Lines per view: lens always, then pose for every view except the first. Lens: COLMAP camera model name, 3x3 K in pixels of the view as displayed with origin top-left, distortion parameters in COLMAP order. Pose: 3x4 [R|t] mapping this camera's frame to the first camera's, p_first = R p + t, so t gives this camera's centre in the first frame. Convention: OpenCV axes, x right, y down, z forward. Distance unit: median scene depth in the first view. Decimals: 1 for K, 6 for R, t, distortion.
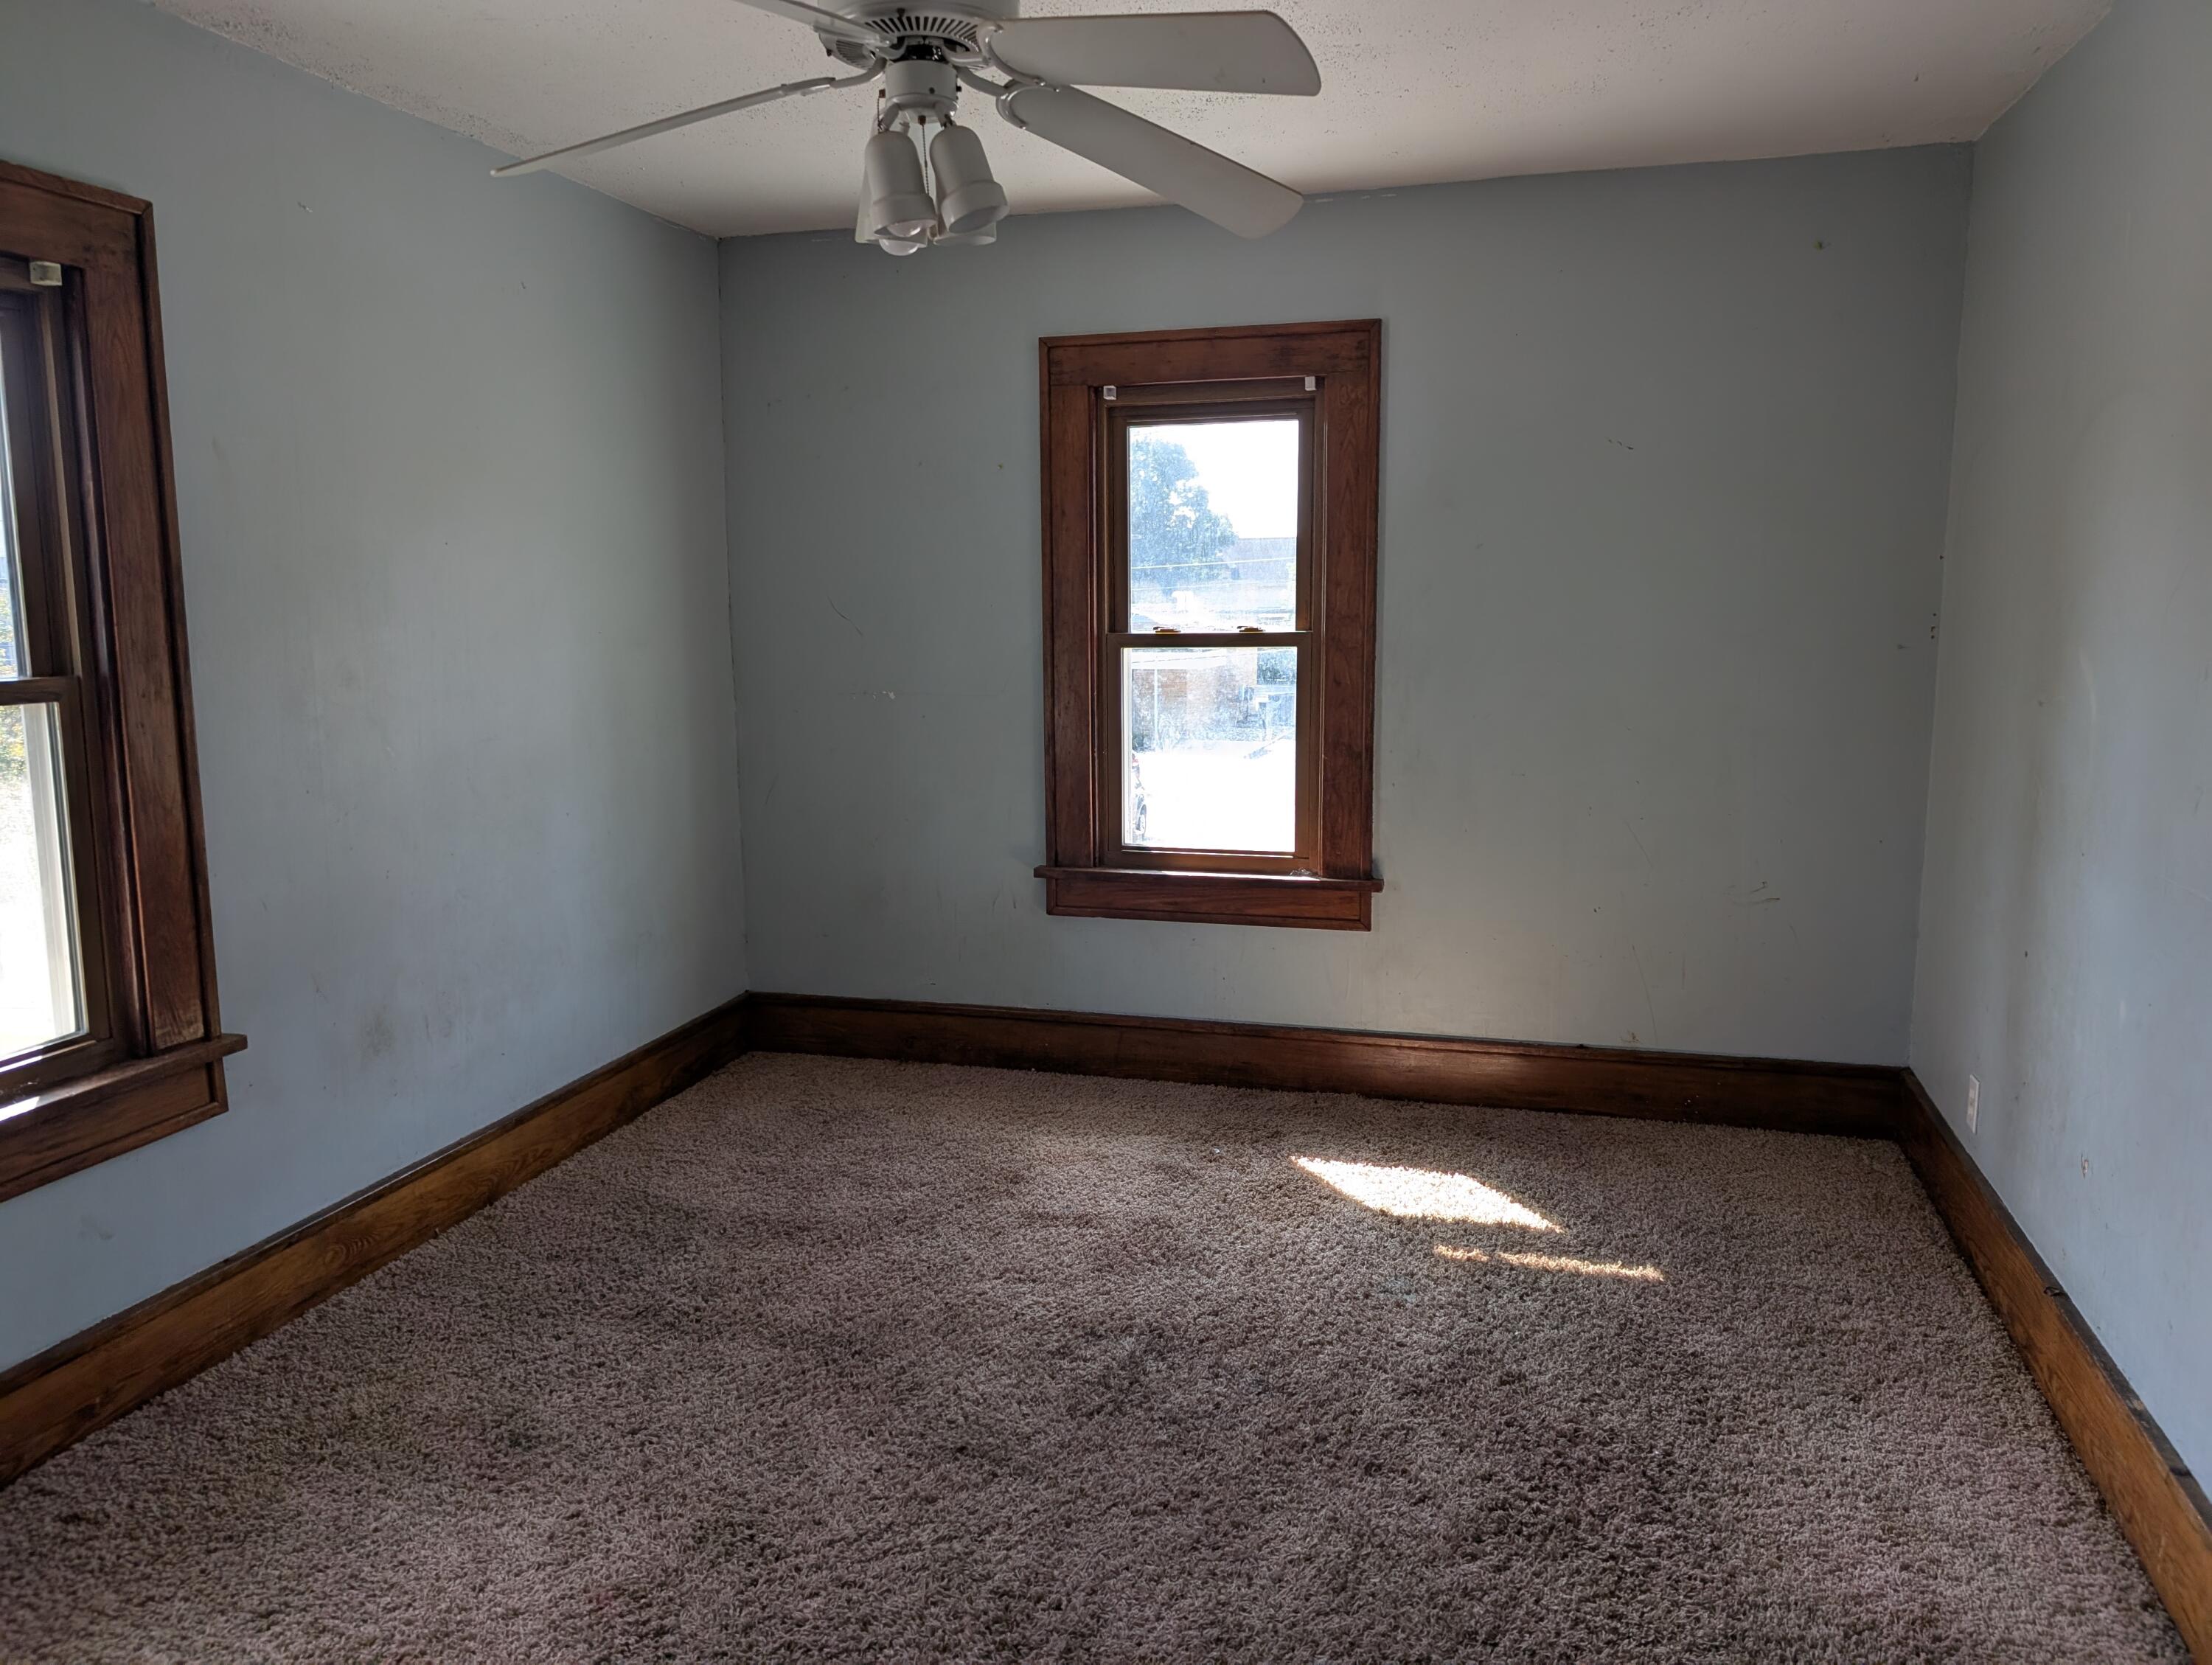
lens RADIAL K [[1575.1, 0, 1101.2], [0, 1575.1, 831.7], [0, 0, 1]] dist [0.008626, -0.007427]
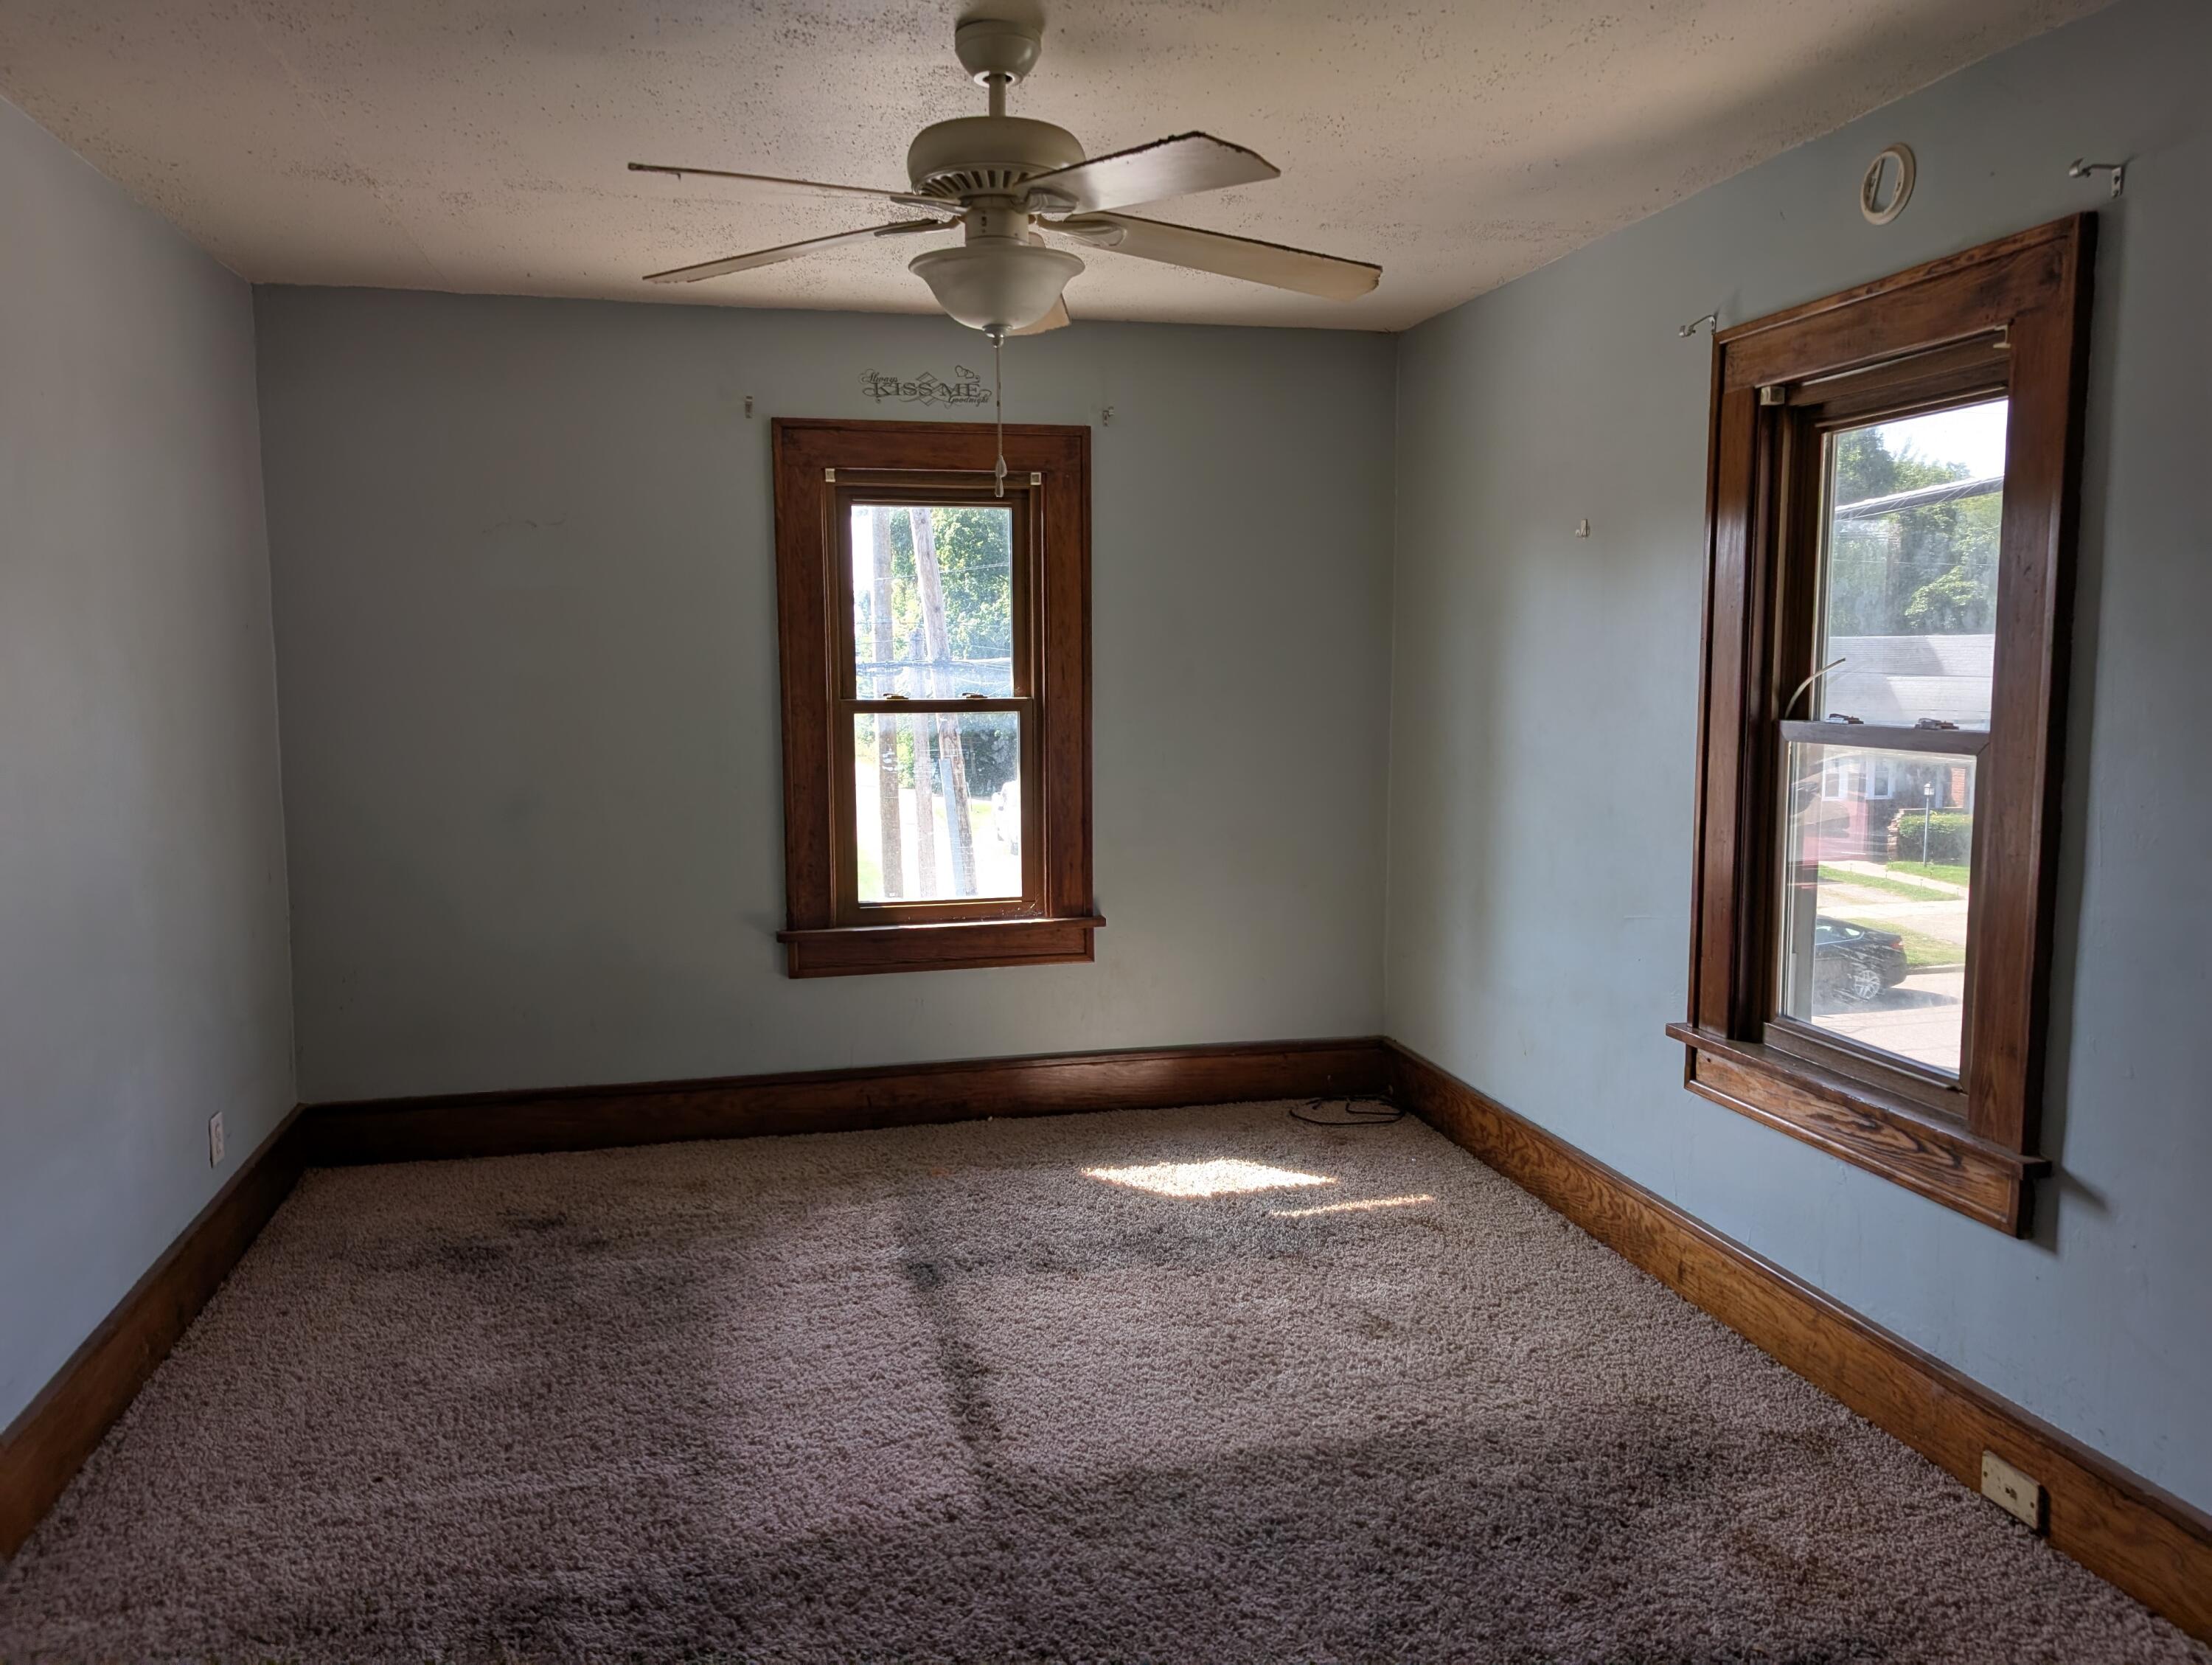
lens RADIAL K [[1575.1, 0, 1103.2], [0, 1575.1, 827.5], [0, 0, 1]] dist [0.008626, -0.007427]
pose [[0.864241, -0.055711, 0.499984, -0.376365], [0.075401, 0.996968, -0.019246, -0.009656], [-0.497395, 0.054332, 0.865821, 0.012873]]
